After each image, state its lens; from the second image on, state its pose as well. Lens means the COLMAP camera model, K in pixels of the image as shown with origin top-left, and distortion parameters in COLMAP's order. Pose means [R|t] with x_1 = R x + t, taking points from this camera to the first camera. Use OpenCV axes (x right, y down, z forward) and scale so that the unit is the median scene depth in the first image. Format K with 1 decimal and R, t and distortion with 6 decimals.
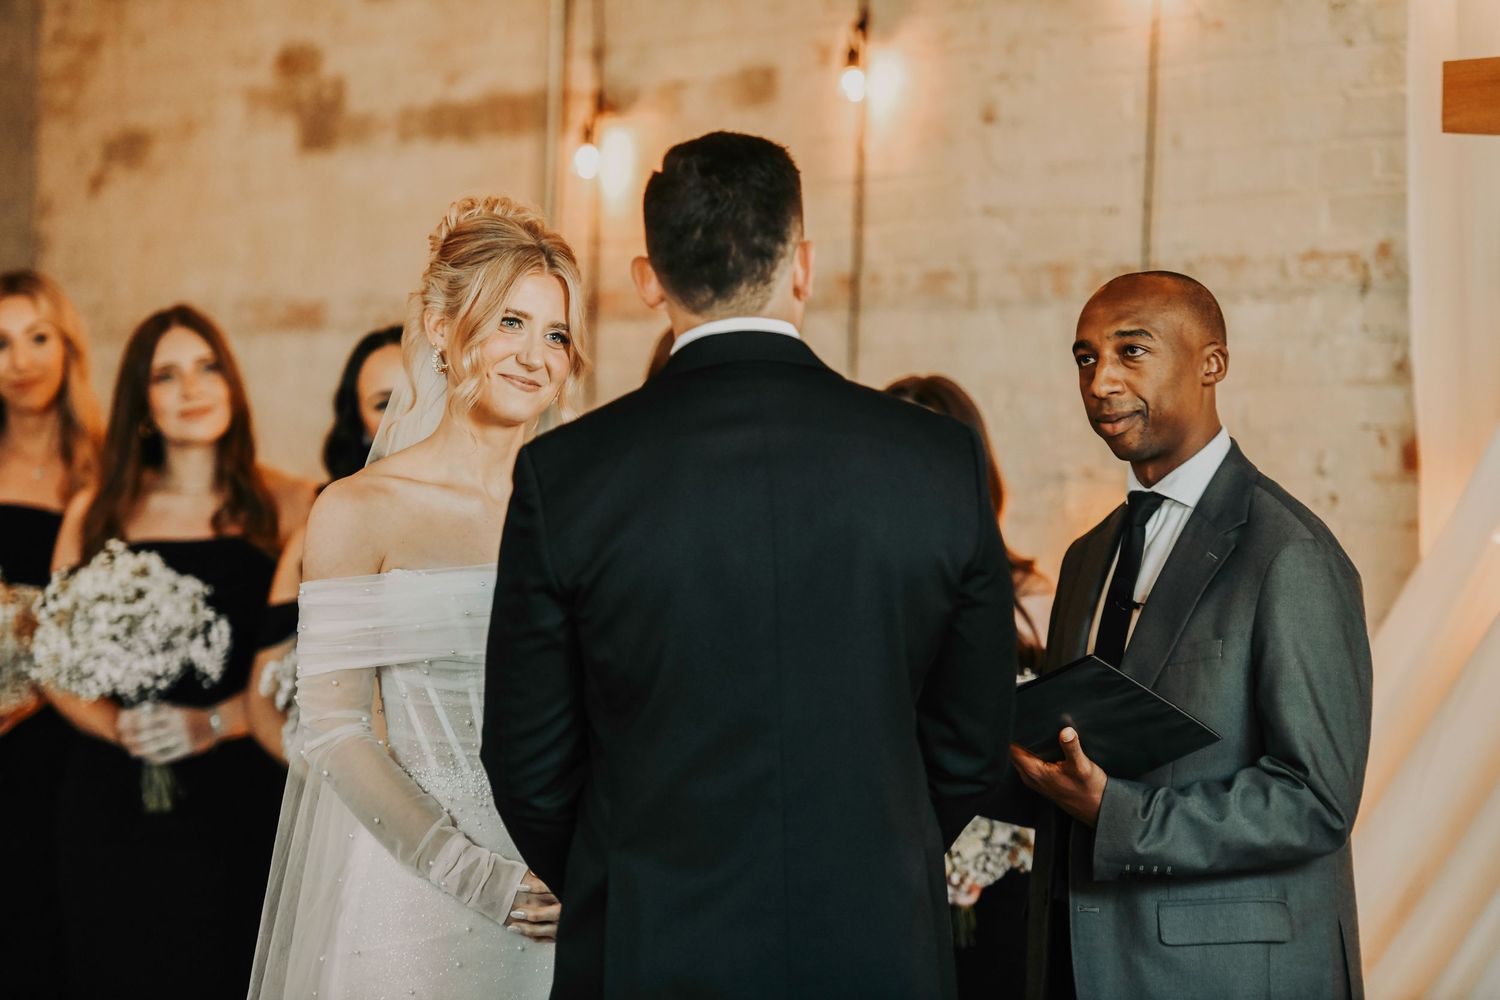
lens RADIAL K [[6117.4, 0, 750.6], [0, 6117.4, 501.0], [0, 0, 1]] dist [0.292267, 0.000000]
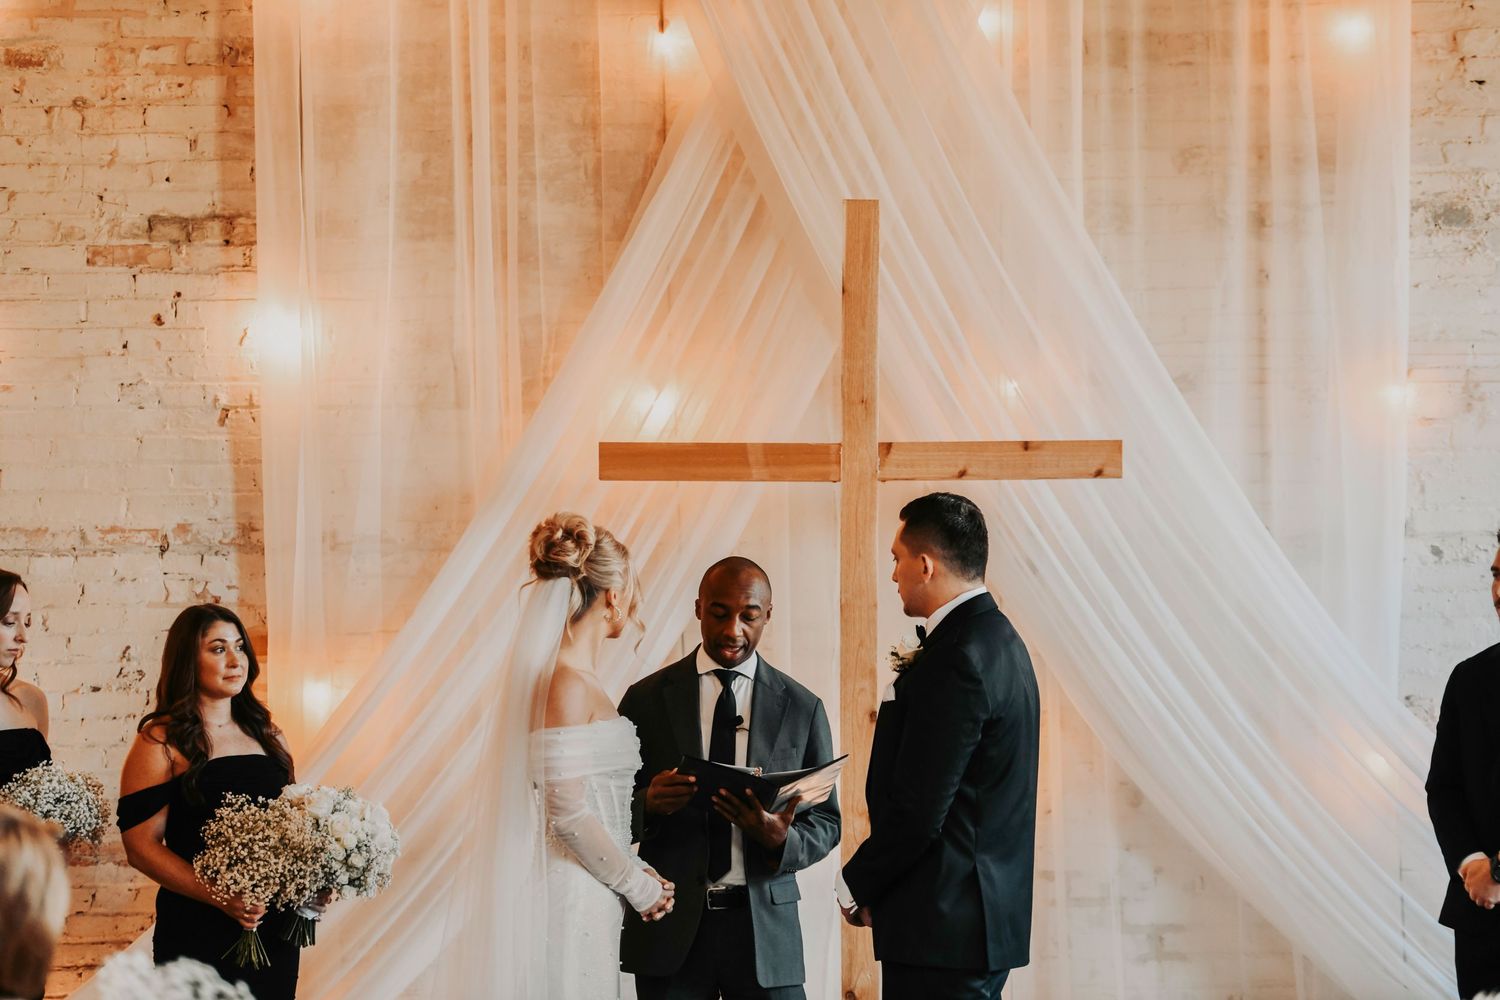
lens RADIAL K [[4127.8, 0, 749.5], [0, 4127.8, 484.7], [0, 0, 1]] dist [0.407527, 0.000000]
pose [[0.548955, 0.023991, 0.835507, -0.771679], [0.007342, 0.999411, -0.033521, -0.012354], [-0.835820, 0.024536, 0.548456, 0.216640]]
